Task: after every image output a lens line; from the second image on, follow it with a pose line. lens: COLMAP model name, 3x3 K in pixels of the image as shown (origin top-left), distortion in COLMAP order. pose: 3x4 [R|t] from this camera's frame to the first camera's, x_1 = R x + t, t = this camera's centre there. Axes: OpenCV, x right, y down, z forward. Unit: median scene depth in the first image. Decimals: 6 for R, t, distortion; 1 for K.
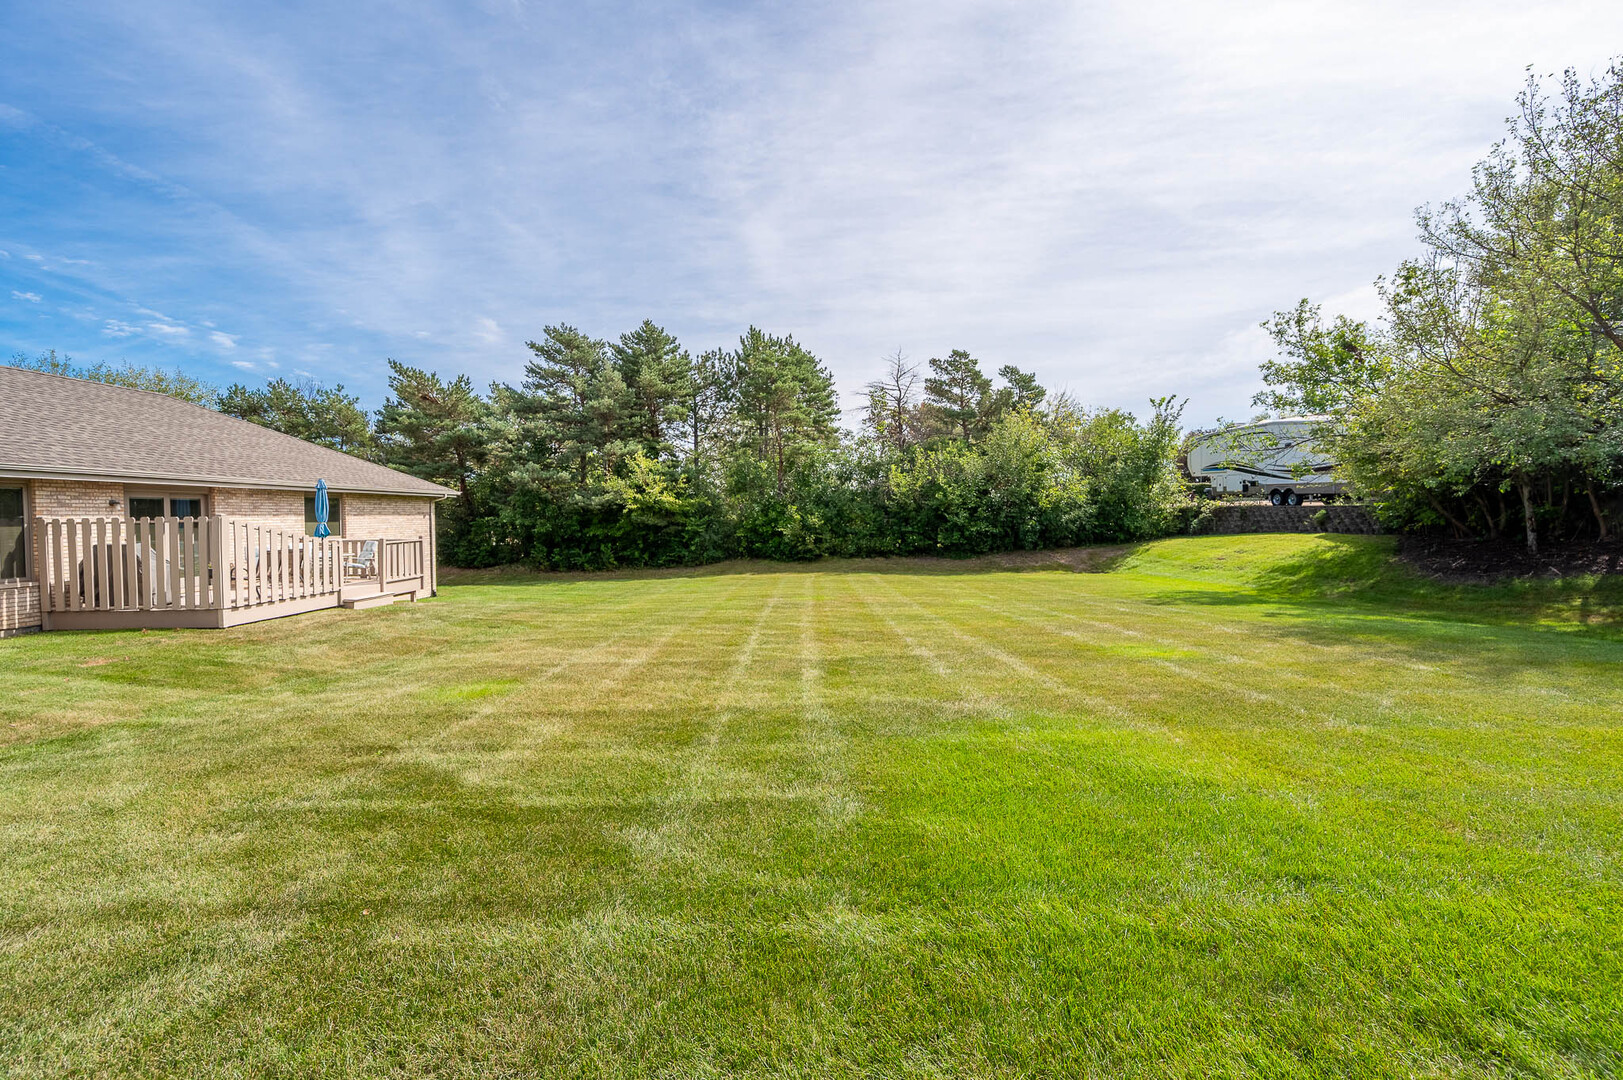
lens RADIAL K [[634.9, 0, 814.0], [0, 634.9, 538.3], [0, 0, 1]] dist [-0.001792, -0.000091]
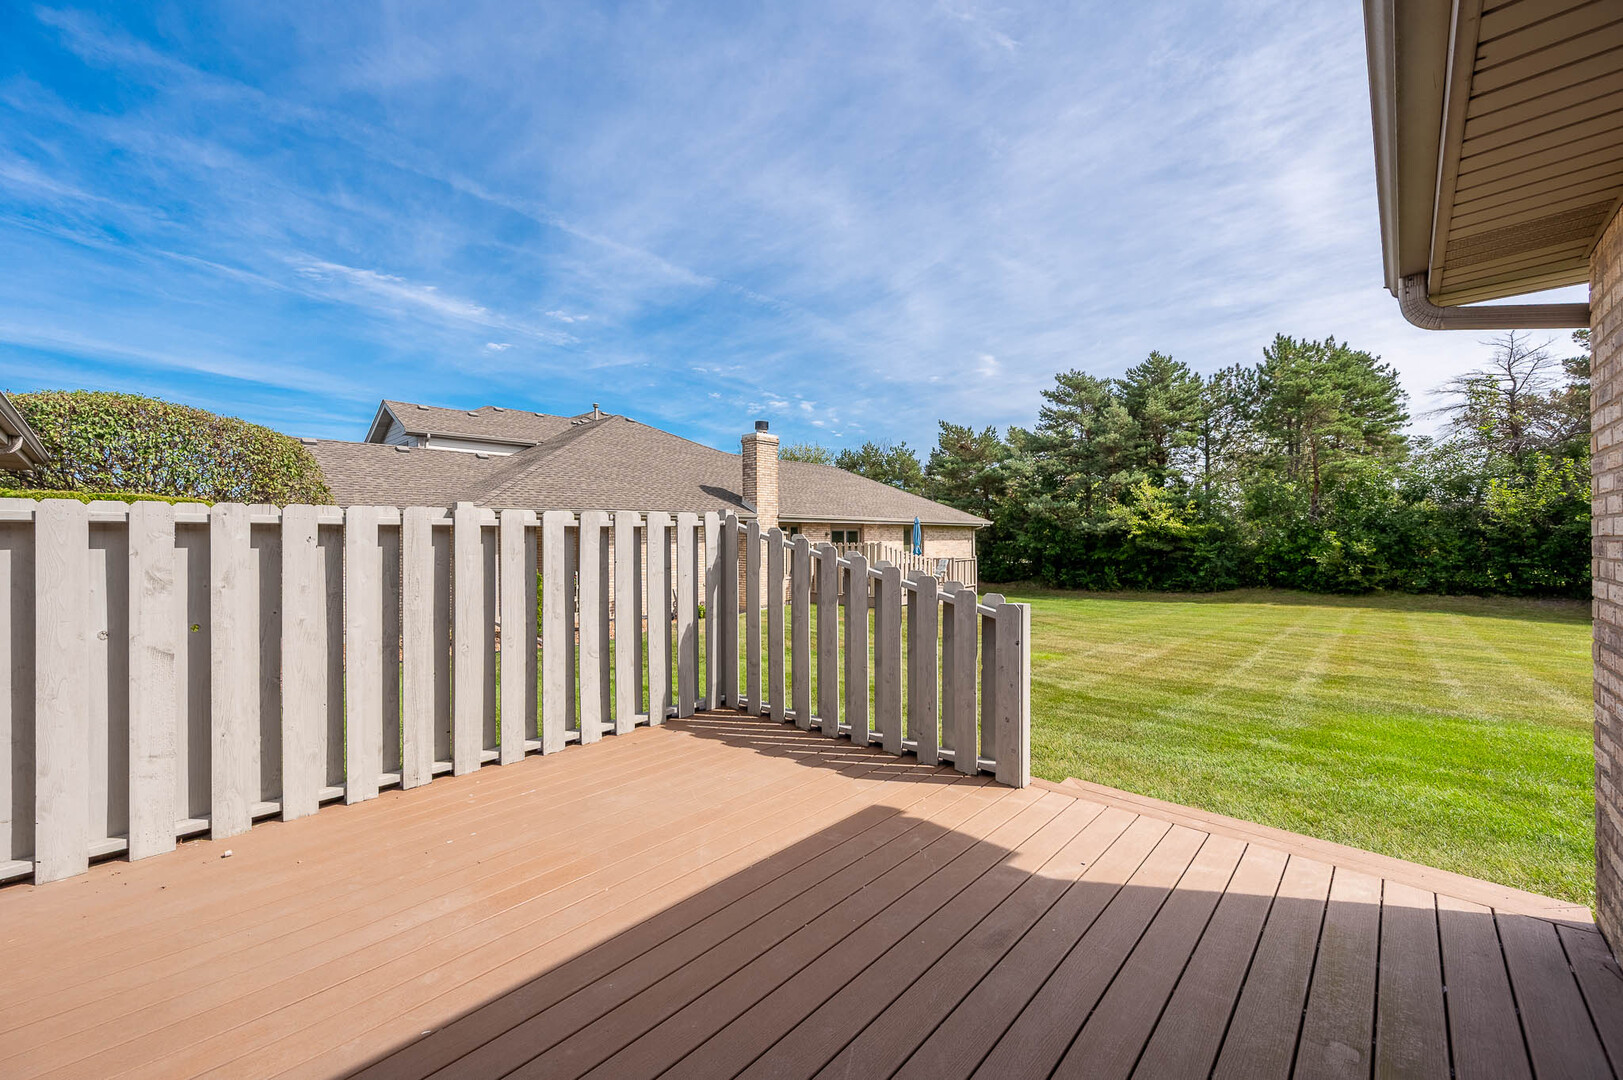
lens RADIAL K [[634.9, 0, 814.0], [0, 634.9, 538.3], [0, 0, 1]] dist [-0.001792, -0.000091]
pose [[0.739221, 0.005245, -0.673442, 0.028183], [-0.027221, 0.999385, -0.022096, -0.001531], [0.672912, 0.034666, 0.738910, -0.139947]]
